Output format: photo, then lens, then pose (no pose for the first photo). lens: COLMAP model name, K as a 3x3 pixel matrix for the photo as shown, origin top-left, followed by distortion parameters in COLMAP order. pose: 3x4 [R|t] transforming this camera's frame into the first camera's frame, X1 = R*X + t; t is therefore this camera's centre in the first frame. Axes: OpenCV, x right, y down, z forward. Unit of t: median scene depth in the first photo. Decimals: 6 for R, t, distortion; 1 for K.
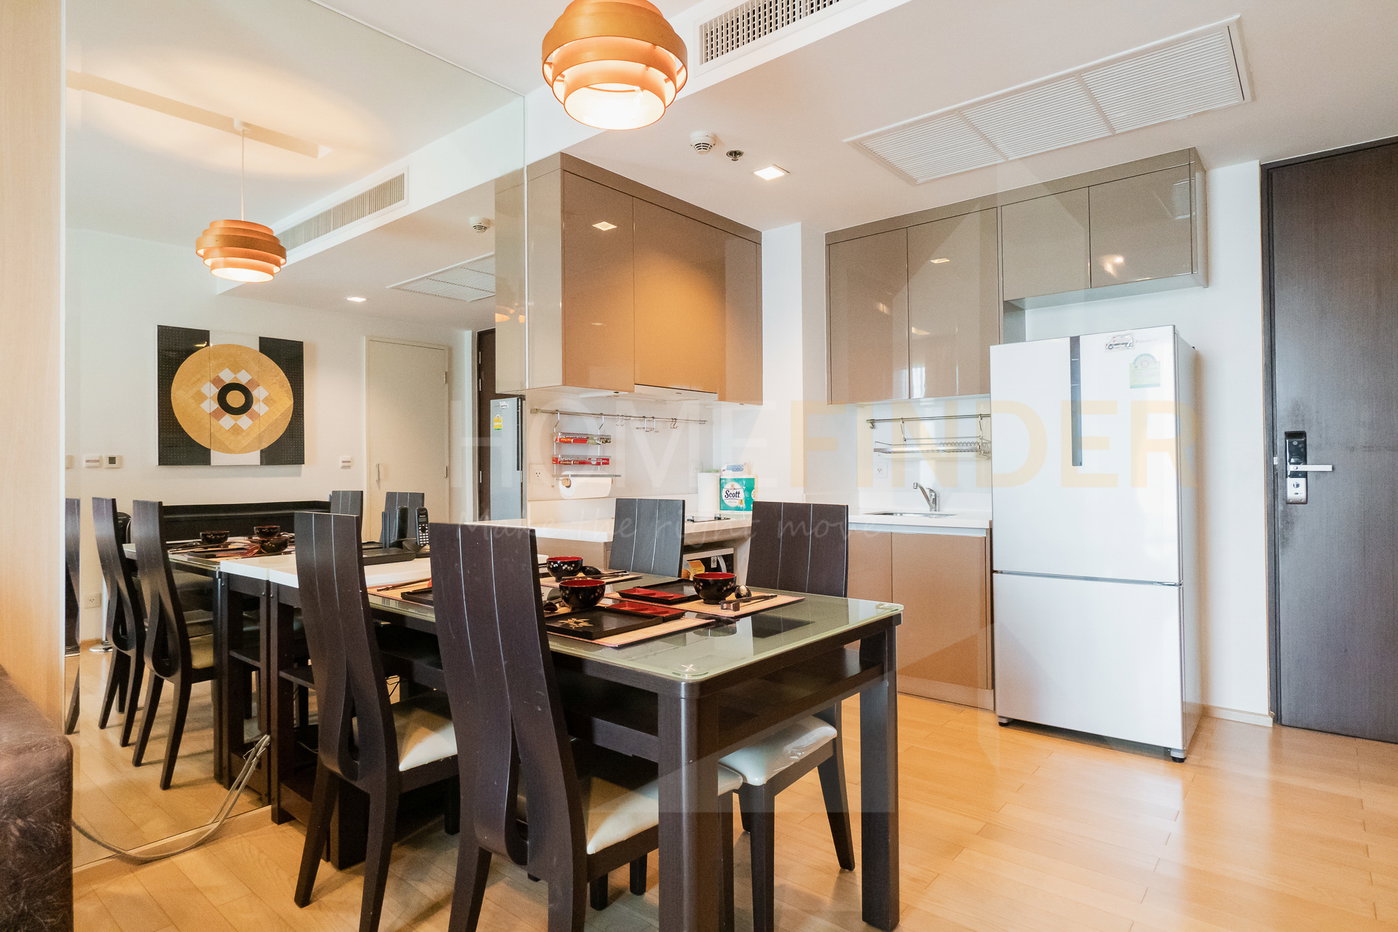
lens RADIAL K [[752.1, 0, 700.5], [0, 752.1, 461.9], [0, 0, 1]] dist [0.001282, 0.000523]
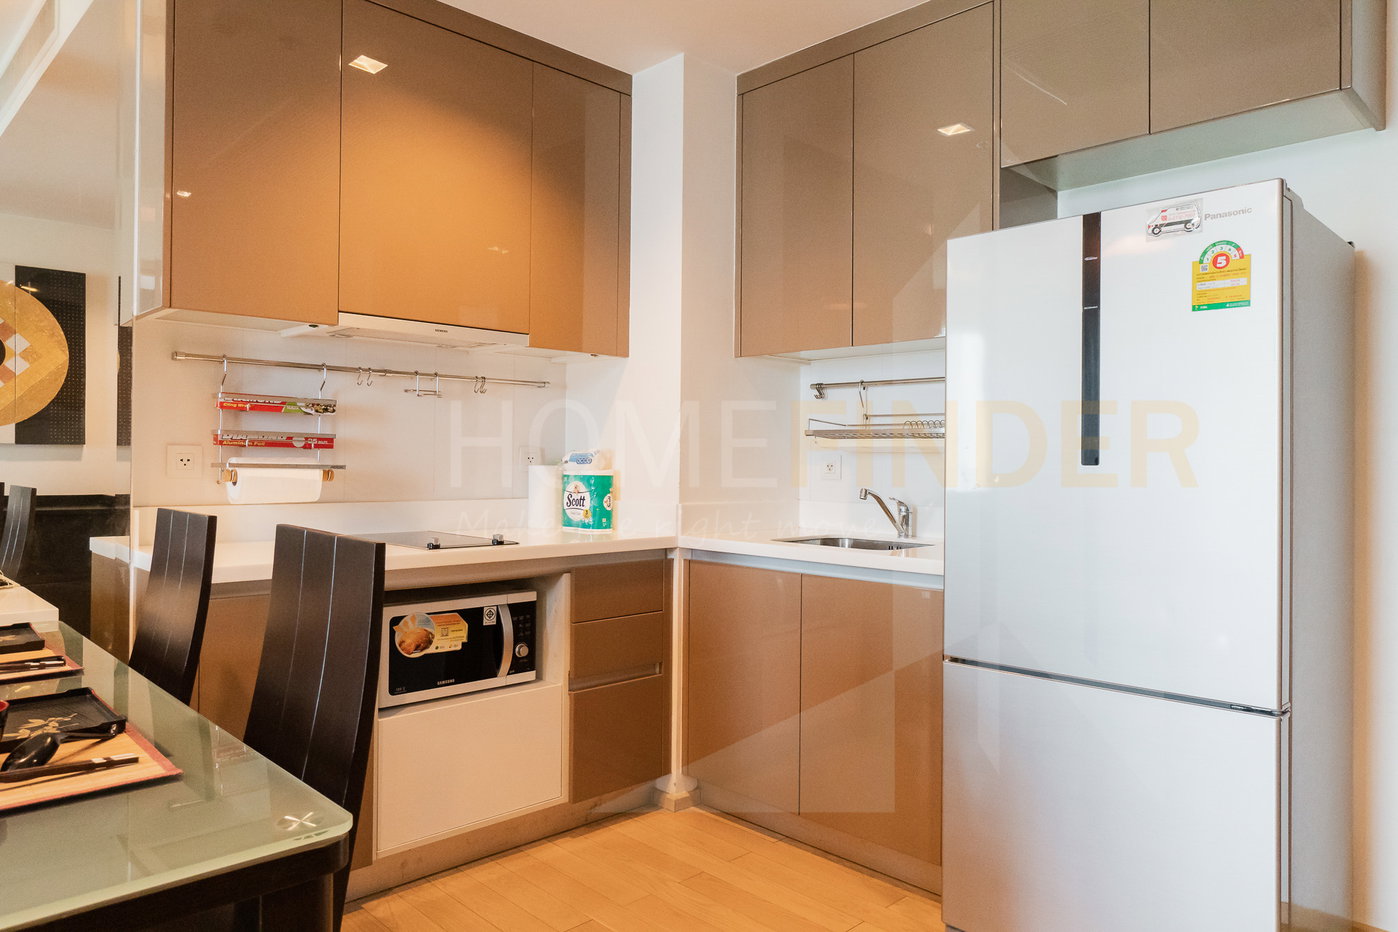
lens RADIAL K [[934.0, 0, 696.0], [0, 934.0, 456.8], [0, 0, 1]] dist [0.003095, 0.000779]
pose [[0.994313, 0.018635, -0.104856, 0.256820], [-0.018252, 0.999823, 0.004615, 0.001603], [0.104923, -0.002675, 0.994477, 0.288557]]
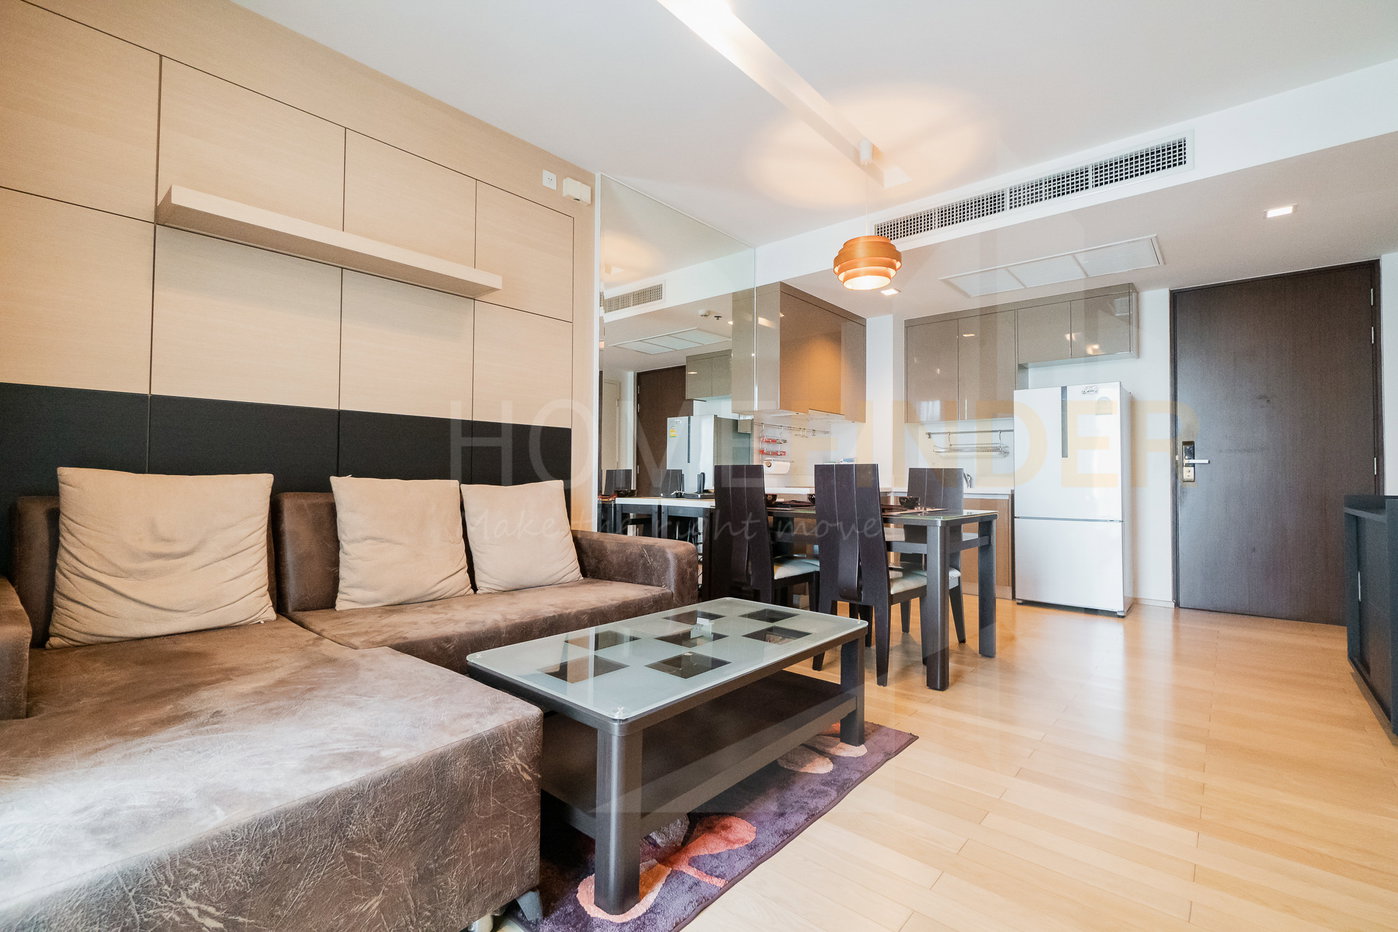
lens RADIAL K [[616.6, 0, 699.0], [0, 616.6, 466.0], [0, 0, 1]] dist [0.000464, 0.000018]
pose [[0.999668, 0.016291, -0.019982, -0.299366], [-0.016538, 0.999788, -0.012246, 0.049552], [0.019779, 0.012572, 0.999725, -0.427520]]
